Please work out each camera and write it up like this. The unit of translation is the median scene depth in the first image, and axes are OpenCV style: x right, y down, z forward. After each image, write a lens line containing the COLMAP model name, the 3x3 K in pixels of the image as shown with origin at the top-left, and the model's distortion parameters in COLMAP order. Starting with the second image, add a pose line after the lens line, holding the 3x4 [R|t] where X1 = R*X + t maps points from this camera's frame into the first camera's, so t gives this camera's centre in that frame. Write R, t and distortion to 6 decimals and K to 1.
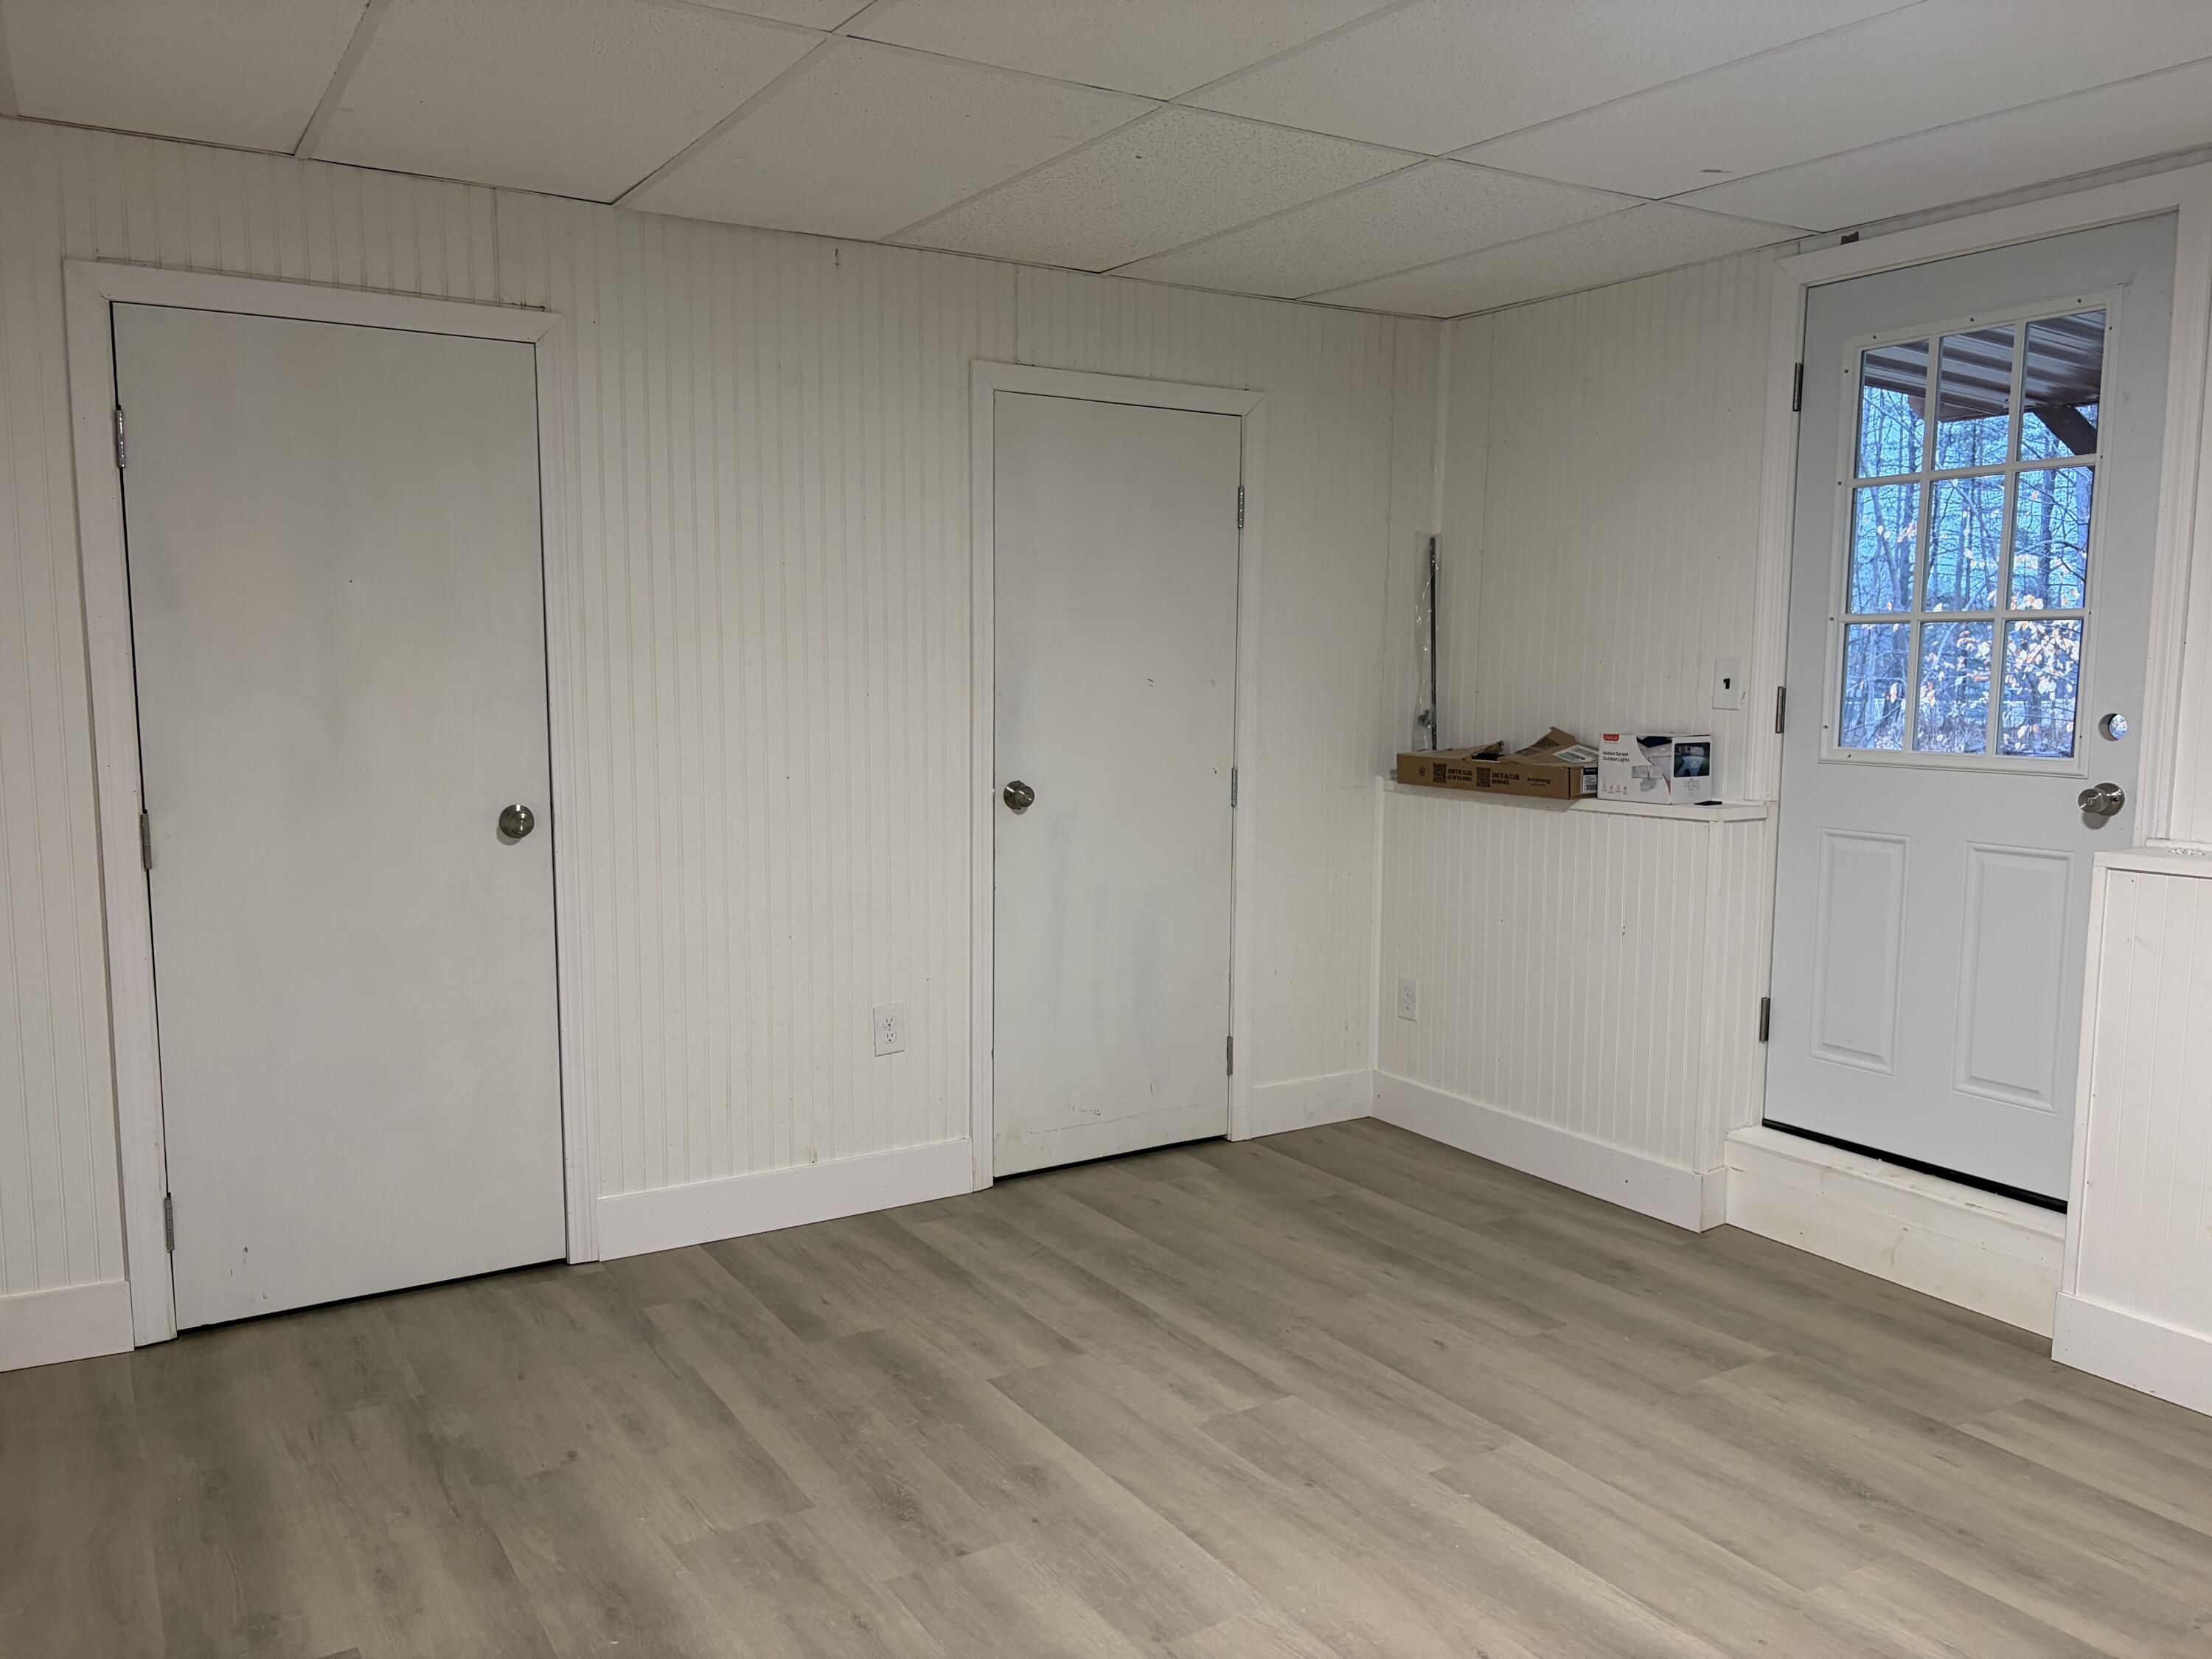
lens RADIAL K [[1665.2, 0, 1114.9], [0, 1665.2, 837.3], [0, 0, 1]] dist [0.013898, 0.010530]
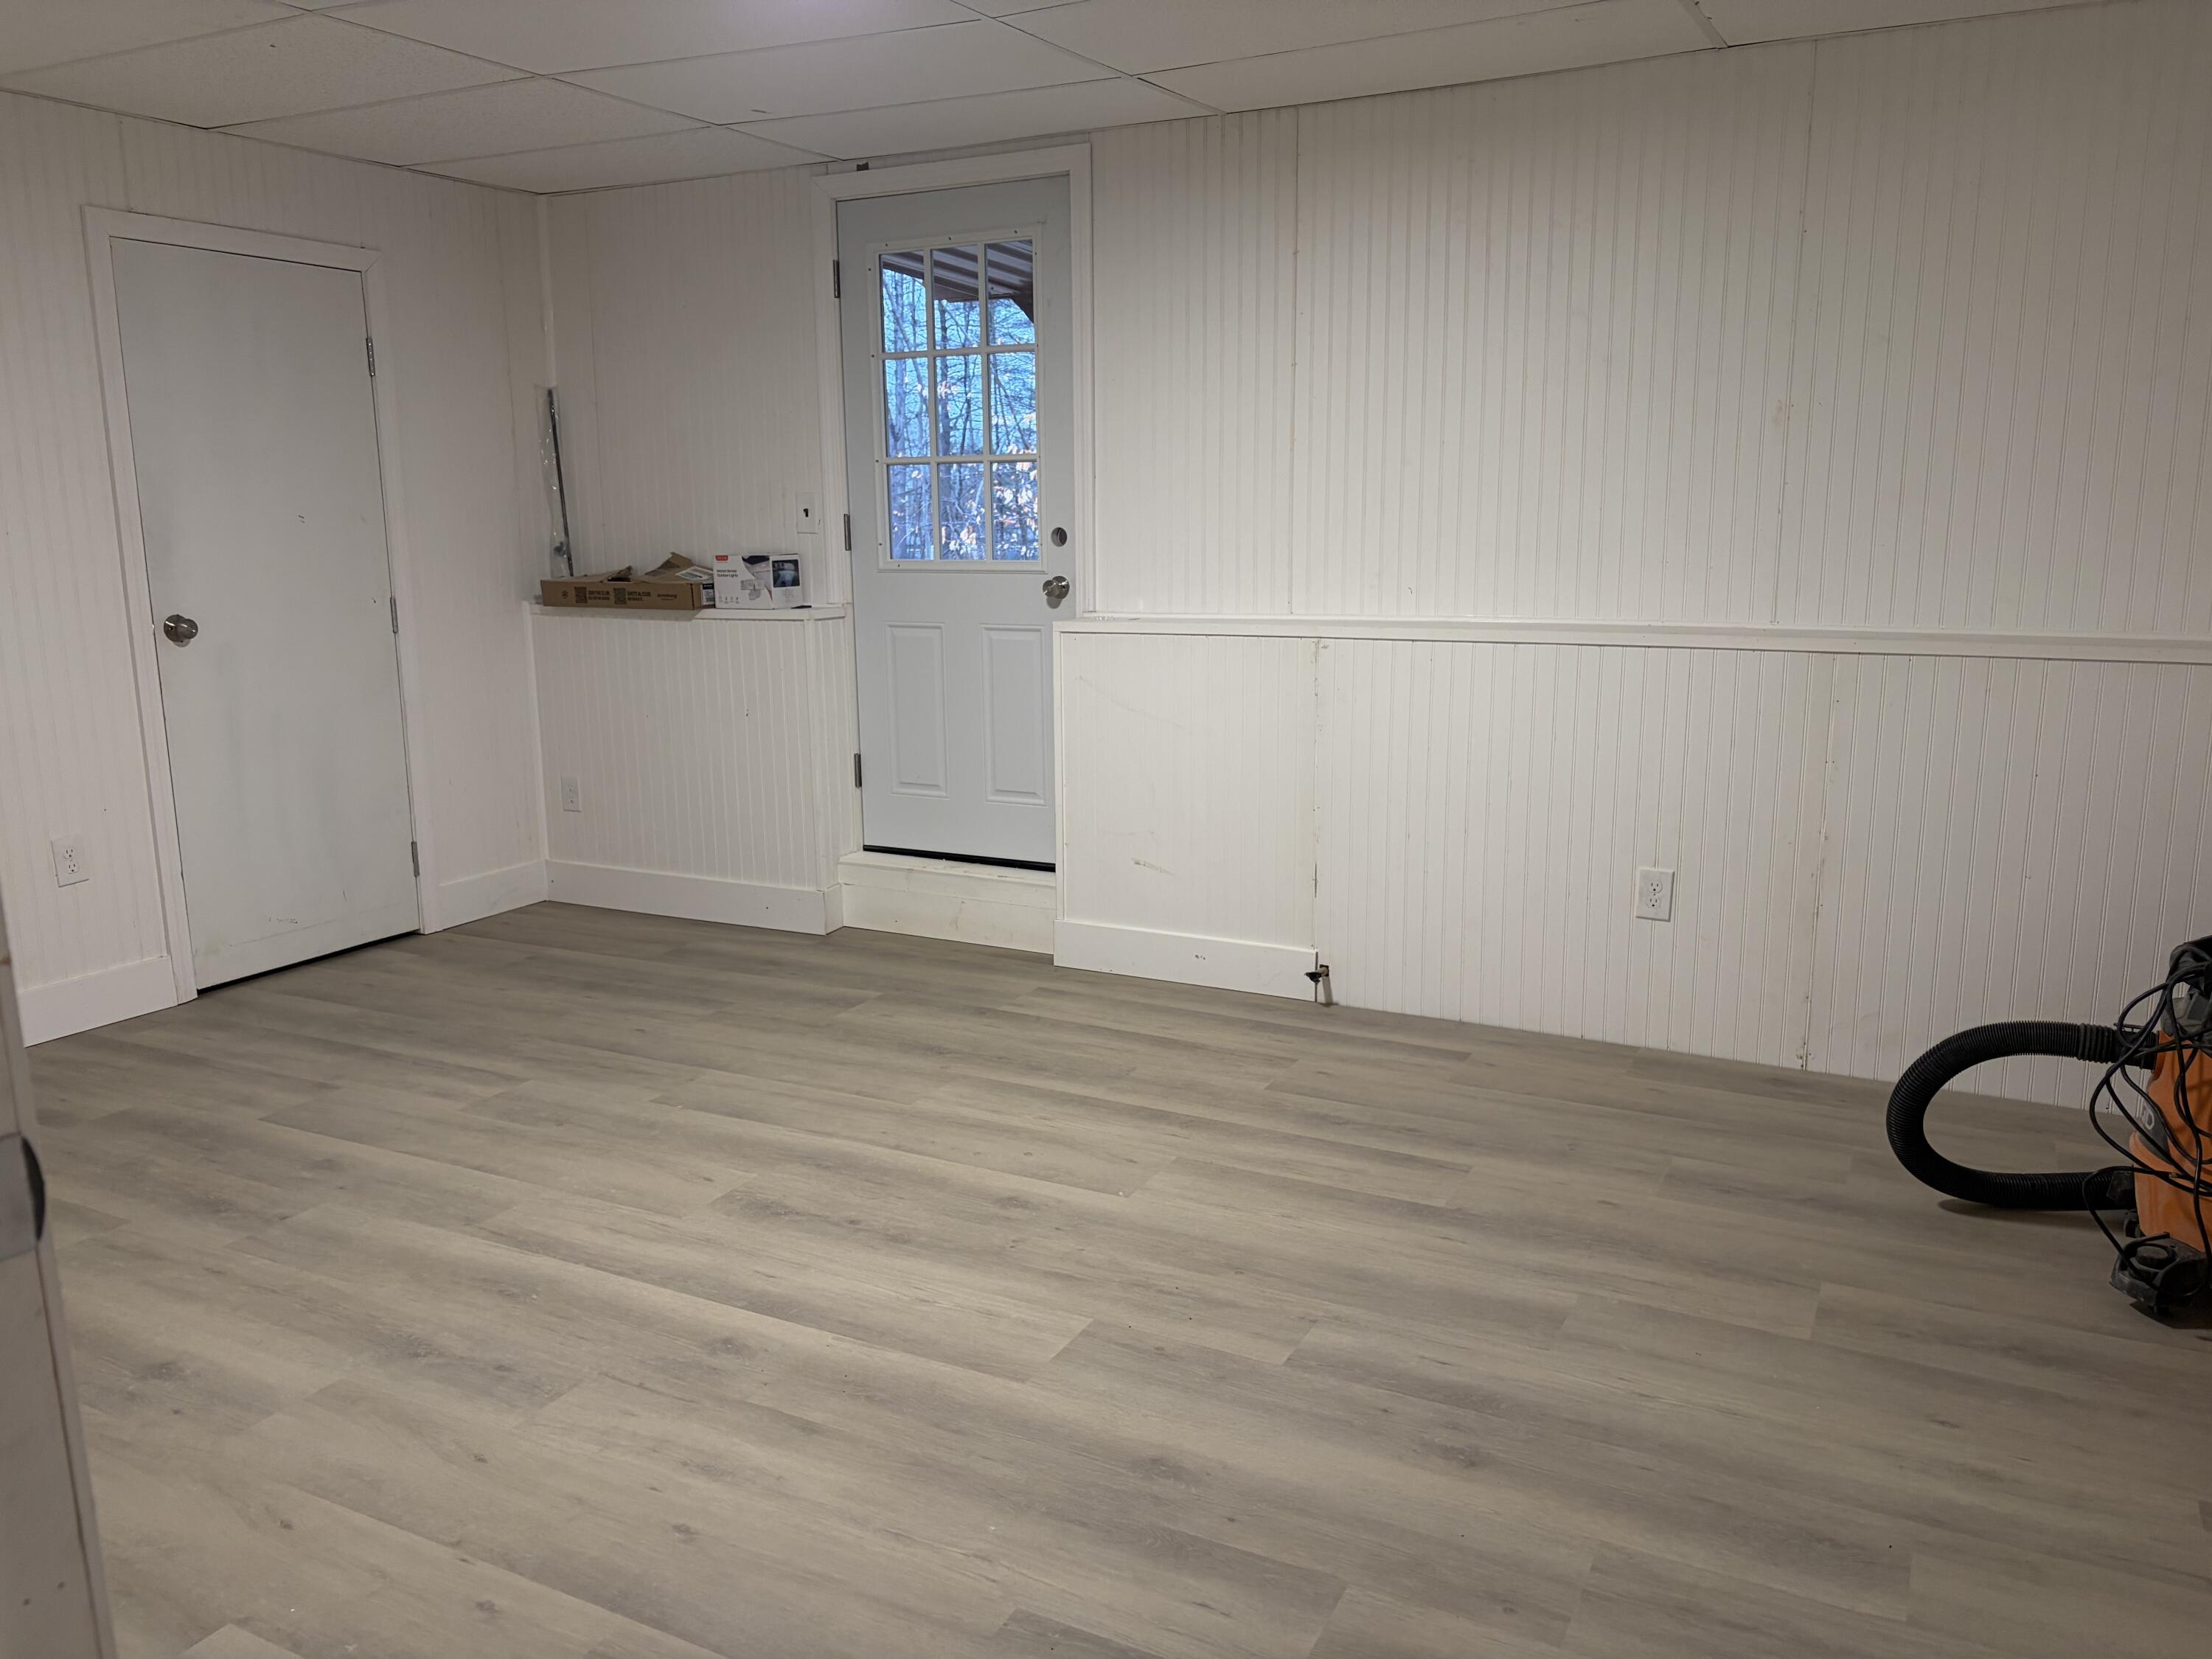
lens RADIAL K [[1665.2, 0, 1114.9], [0, 1665.2, 837.3], [0, 0, 1]] dist [0.013898, 0.010530]
pose [[0.861496, -0.114619, 0.494659, -0.098000], [0.072349, 0.991958, 0.103846, 0.042923], [-0.502584, -0.053675, 0.862860, -0.254991]]
